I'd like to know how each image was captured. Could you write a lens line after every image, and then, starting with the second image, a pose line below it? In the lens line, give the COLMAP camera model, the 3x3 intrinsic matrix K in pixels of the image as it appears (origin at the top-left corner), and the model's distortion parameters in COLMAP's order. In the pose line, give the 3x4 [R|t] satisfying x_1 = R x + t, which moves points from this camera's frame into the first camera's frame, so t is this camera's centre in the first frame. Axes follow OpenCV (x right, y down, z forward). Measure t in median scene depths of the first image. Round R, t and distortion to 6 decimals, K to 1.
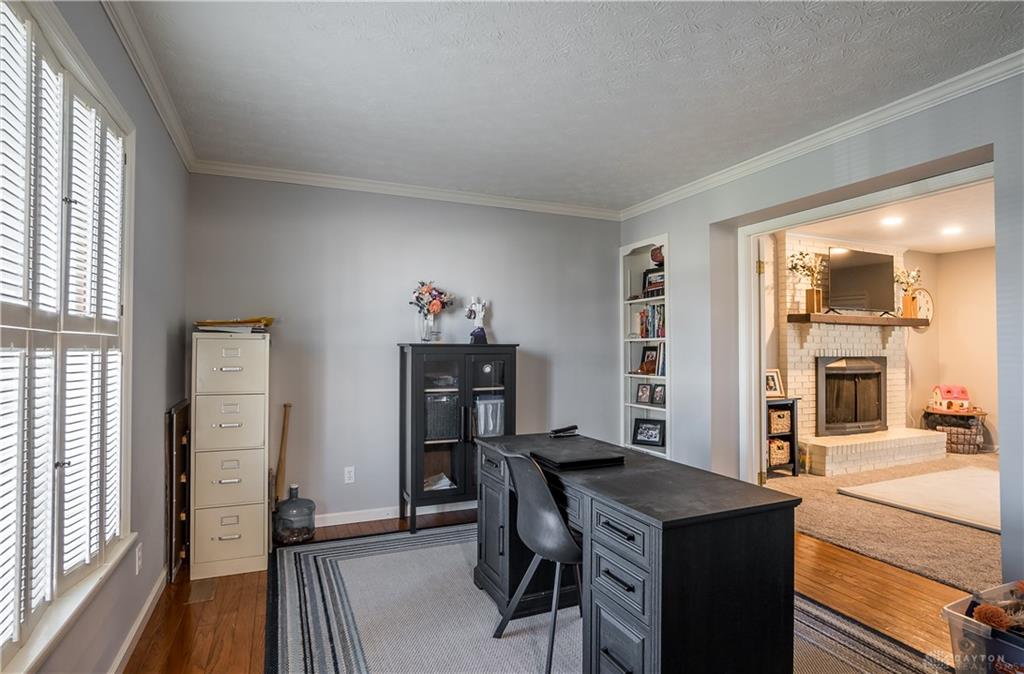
lens RADIAL K [[526.7, 0, 511.3], [0, 526.7, 341.2], [0, 0, 1]] dist [-0.029780, 0.011417]
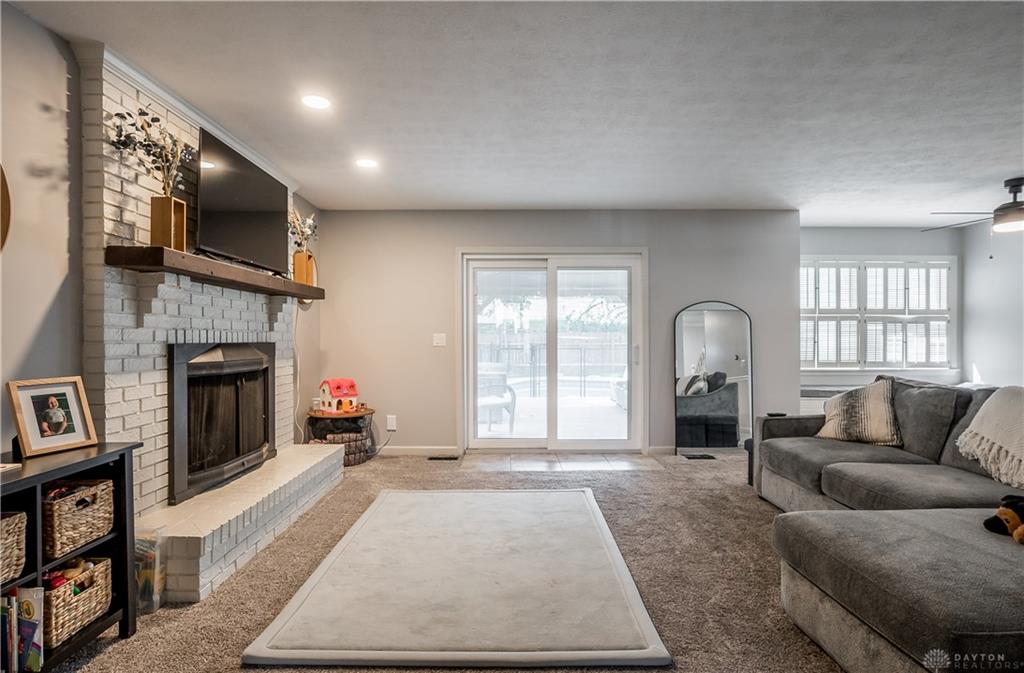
lens RADIAL K [[526.7, 0, 518.8], [0, 526.7, 336.9], [0, 0, 1]] dist [-0.029780, 0.011417]
pose [[0.392950, -0.000957, 0.919559, 0.263559], [-0.011380, 0.999918, 0.005903, 0.016865], [-0.919489, -0.012784, 0.392907, 0.507726]]
